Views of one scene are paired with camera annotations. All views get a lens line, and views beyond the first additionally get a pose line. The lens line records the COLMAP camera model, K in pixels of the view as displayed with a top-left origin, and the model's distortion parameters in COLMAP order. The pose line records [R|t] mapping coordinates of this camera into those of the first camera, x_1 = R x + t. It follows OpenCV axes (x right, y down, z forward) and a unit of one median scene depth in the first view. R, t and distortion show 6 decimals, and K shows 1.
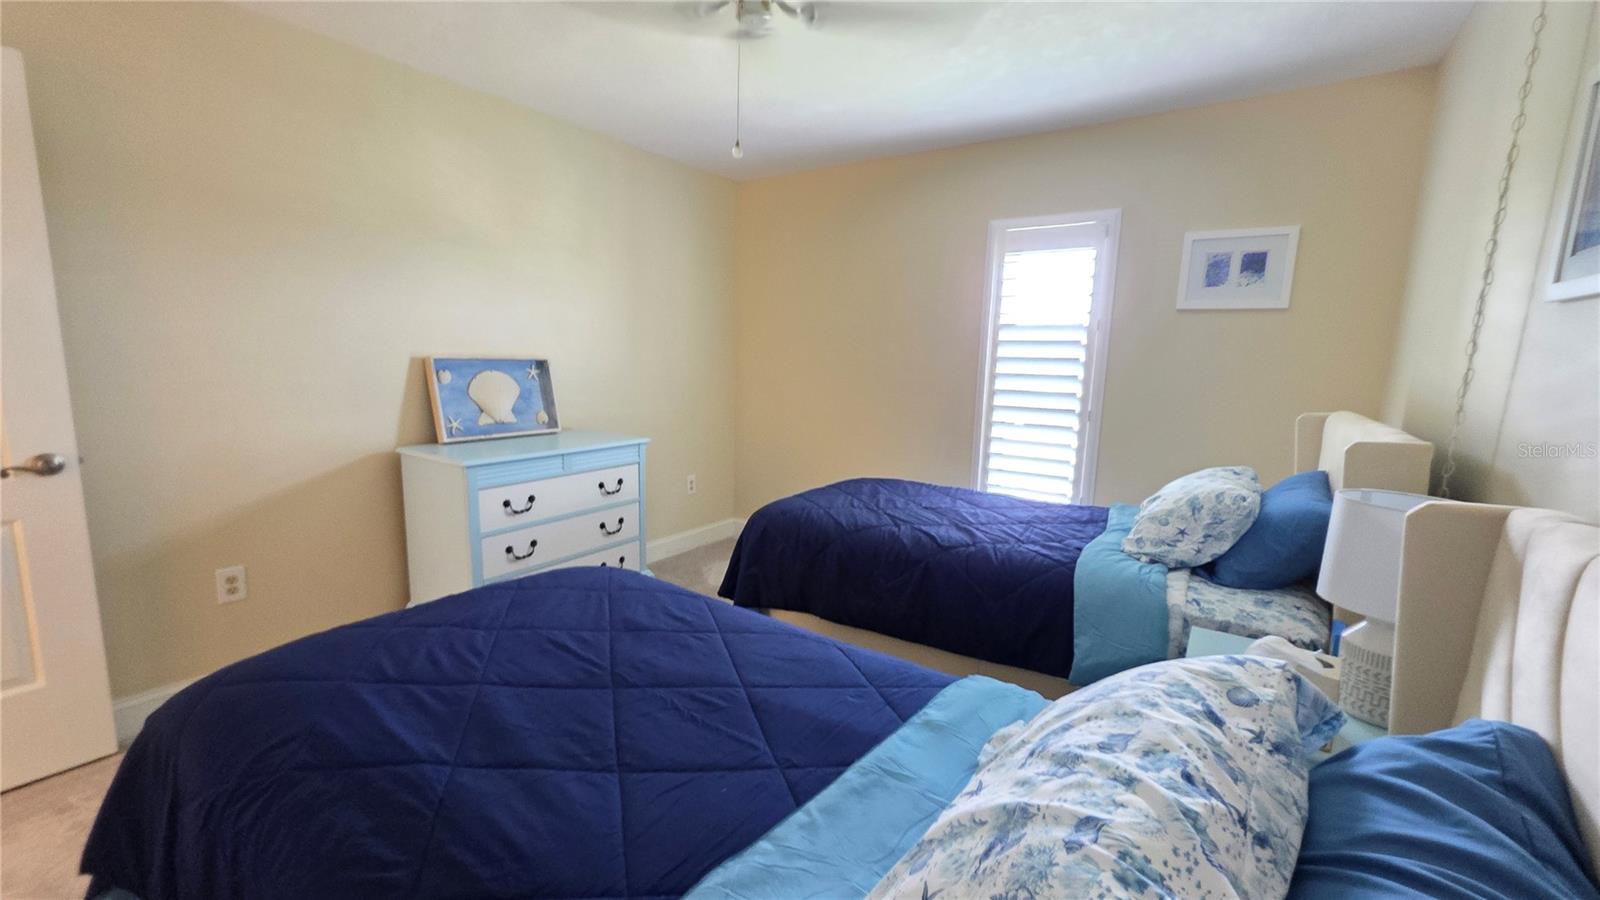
lens RADIAL K [[640.4, 0, 800.4], [0, 640.4, 448.5], [0, 0, 1]] dist [0.003972, -0.000952]
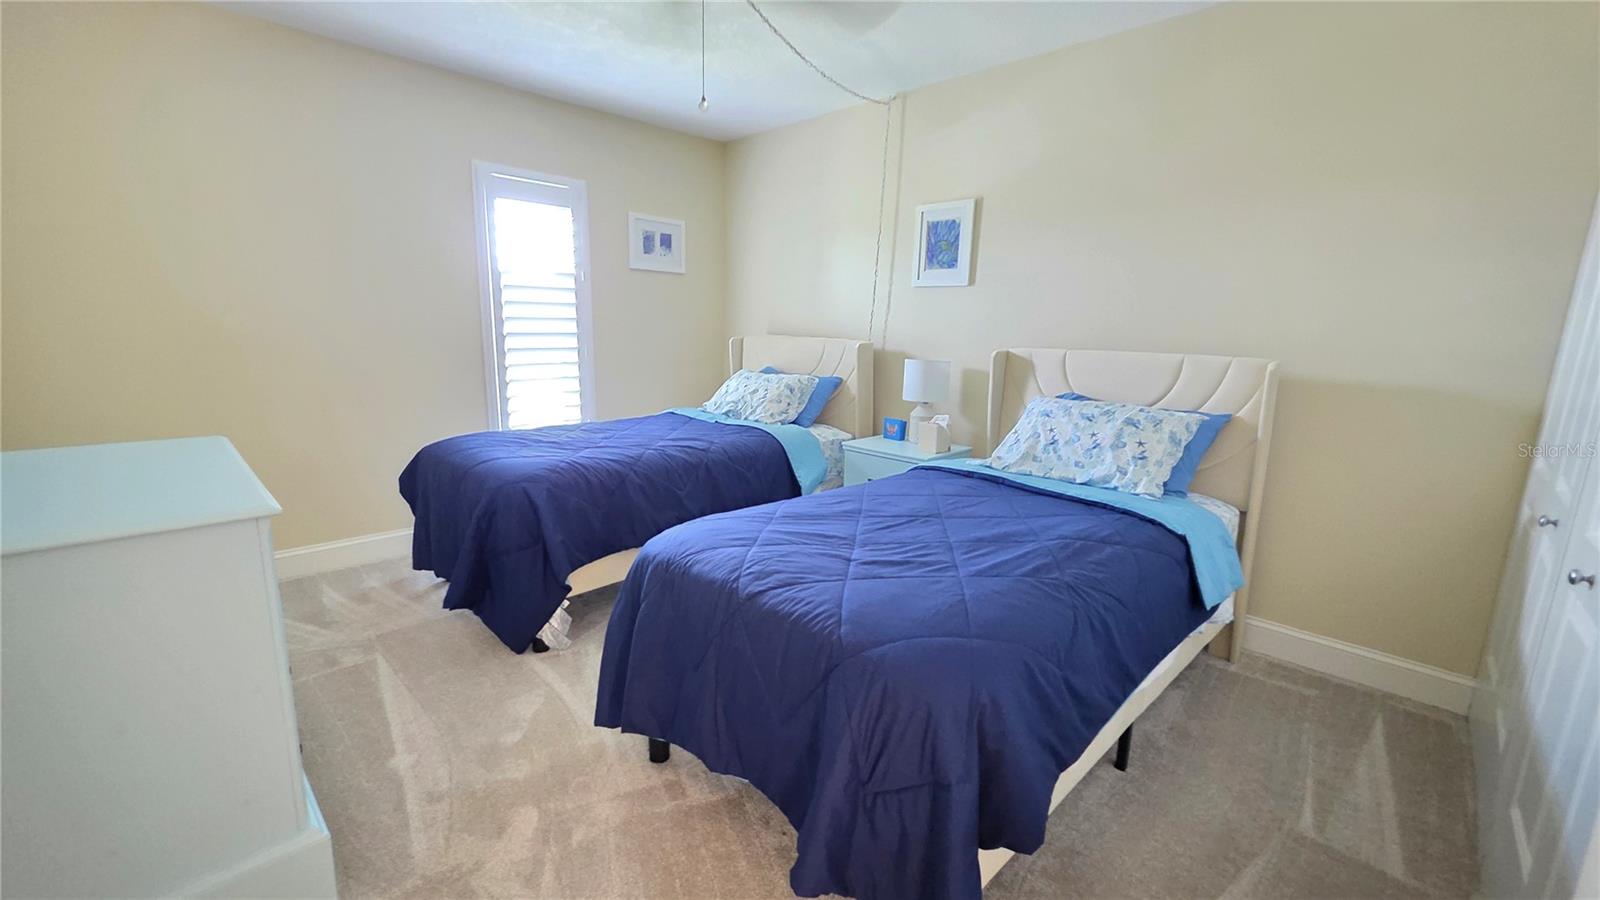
lens RADIAL K [[640.4, 0, 800.4], [0, 640.4, 448.5], [0, 0, 1]] dist [0.003972, -0.000952]
pose [[0.168175, -0.205040, 0.964197, -0.789716], [0.127707, 0.974417, 0.184939, -0.051706], [-0.977450, 0.092032, 0.190057, 0.448146]]
